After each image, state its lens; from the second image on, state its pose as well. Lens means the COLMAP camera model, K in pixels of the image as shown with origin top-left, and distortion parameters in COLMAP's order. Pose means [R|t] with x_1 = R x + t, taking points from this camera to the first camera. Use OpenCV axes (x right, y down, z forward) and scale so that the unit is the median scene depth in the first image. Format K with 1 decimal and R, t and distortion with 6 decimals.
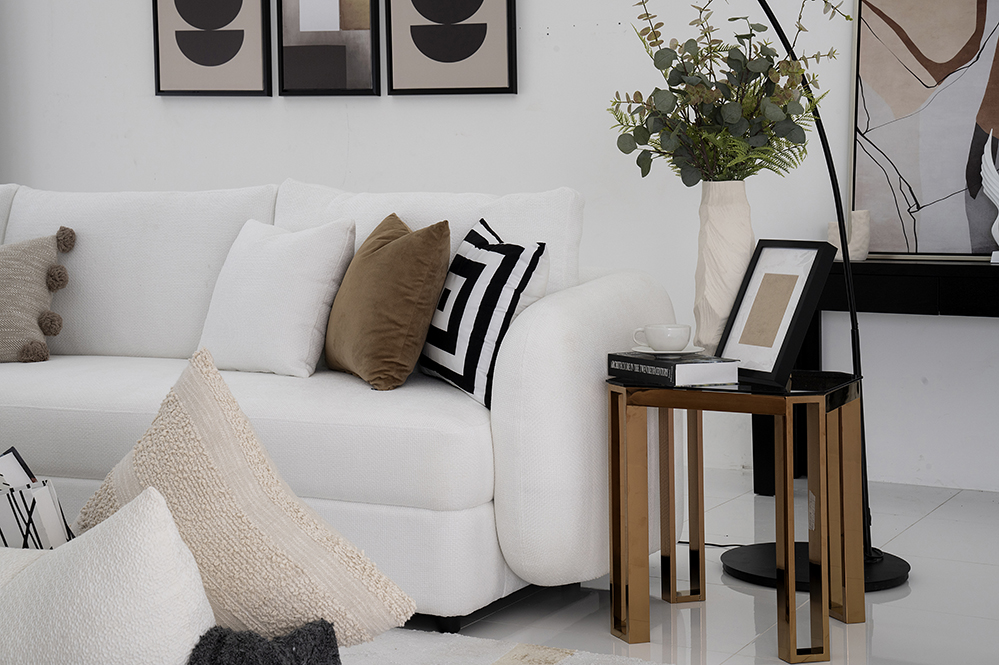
lens RADIAL K [[1645.7, 0, 499.5], [0, 1645.7, 332.5], [0, 0, 1]] dist [0.234430, 0.225049]
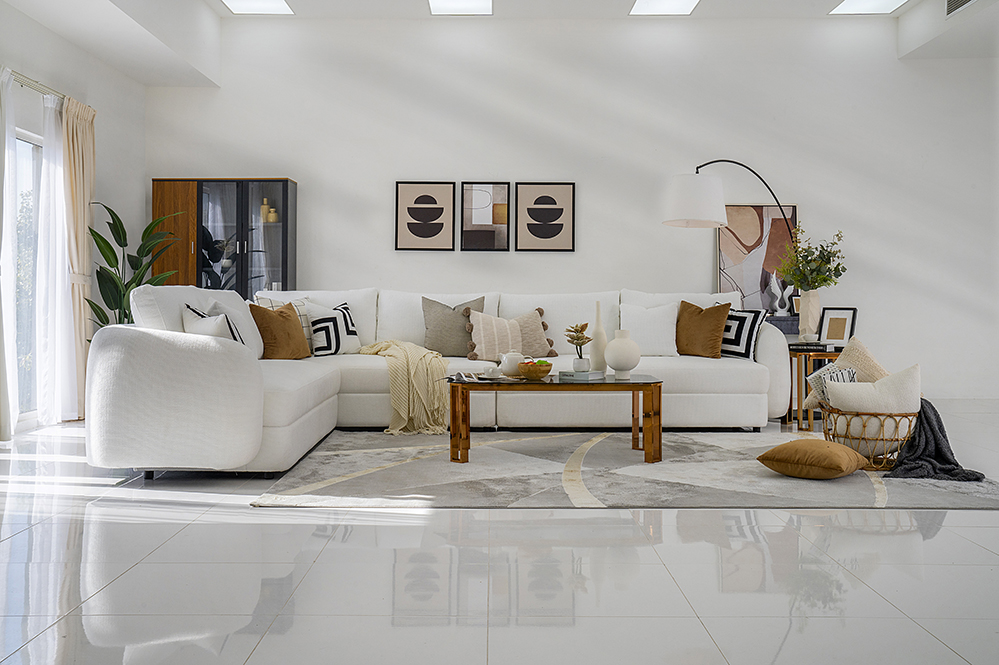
lens RADIAL K [[1049.0, 0, 447.4], [0, 1049.0, 334.4], [0, 0, 1]] dist [0.074080, -0.012102]
pose [[0.913365, -0.023464, 0.406464, -1.121298], [0.038779, 0.998813, -0.029481, 0.023661], [-0.405290, 0.042689, 0.913191, -0.484185]]
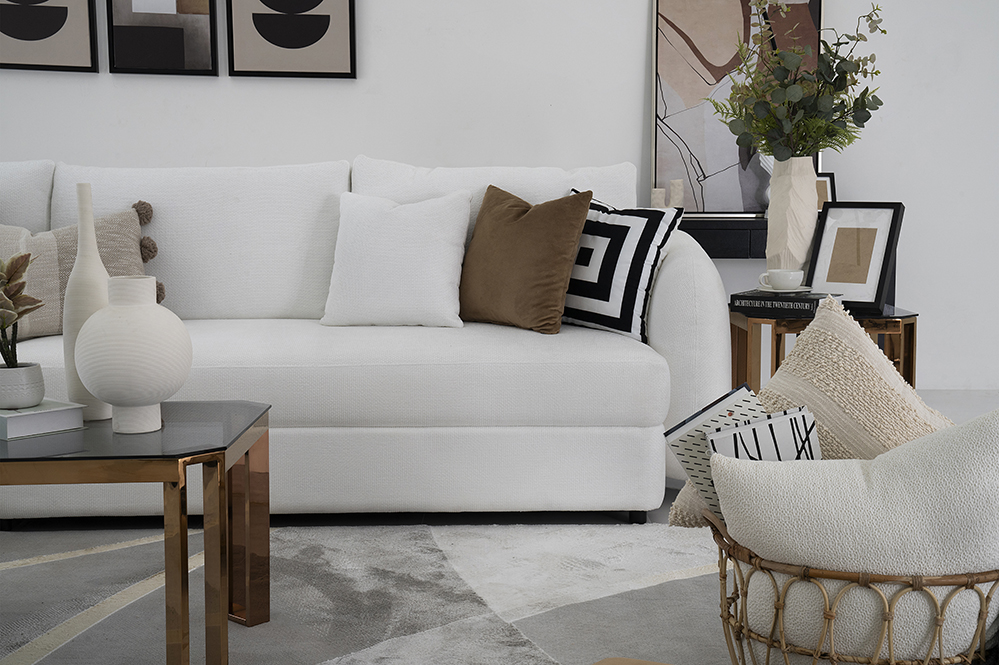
lens RADIAL K [[1393.6, 0, 498.7], [0, 1393.6, 382.9], [0, 0, 1]] dist [0.158798, 0.062795]
pose [[0.902624, -0.069618, 0.424762, -0.465550], [0.038696, 0.995962, 0.081008, -0.011548], [-0.428687, -0.056683, 0.901673, 0.080478]]
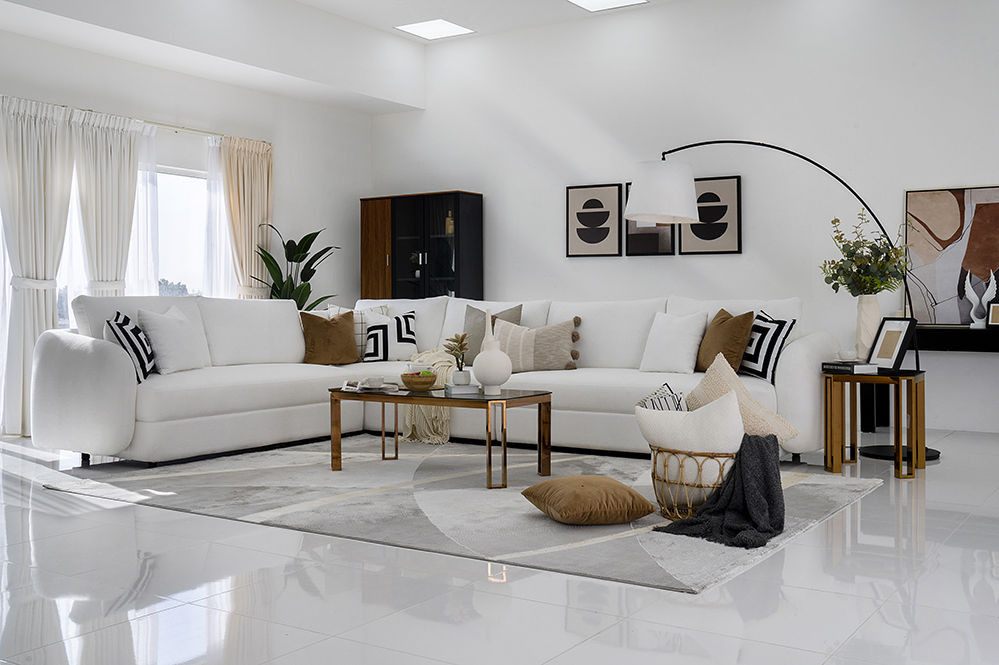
lens RADIAL K [[998.7, 0, 498.4], [0, 998.7, 364.8], [0, 0, 1]] dist [0.008703, 0.005760]
pose [[0.990852, -0.003924, -0.134899, -0.183552], [0.001734, 0.999865, -0.016349, 0.033799], [0.134945, 0.015965, 0.990724, -0.495149]]
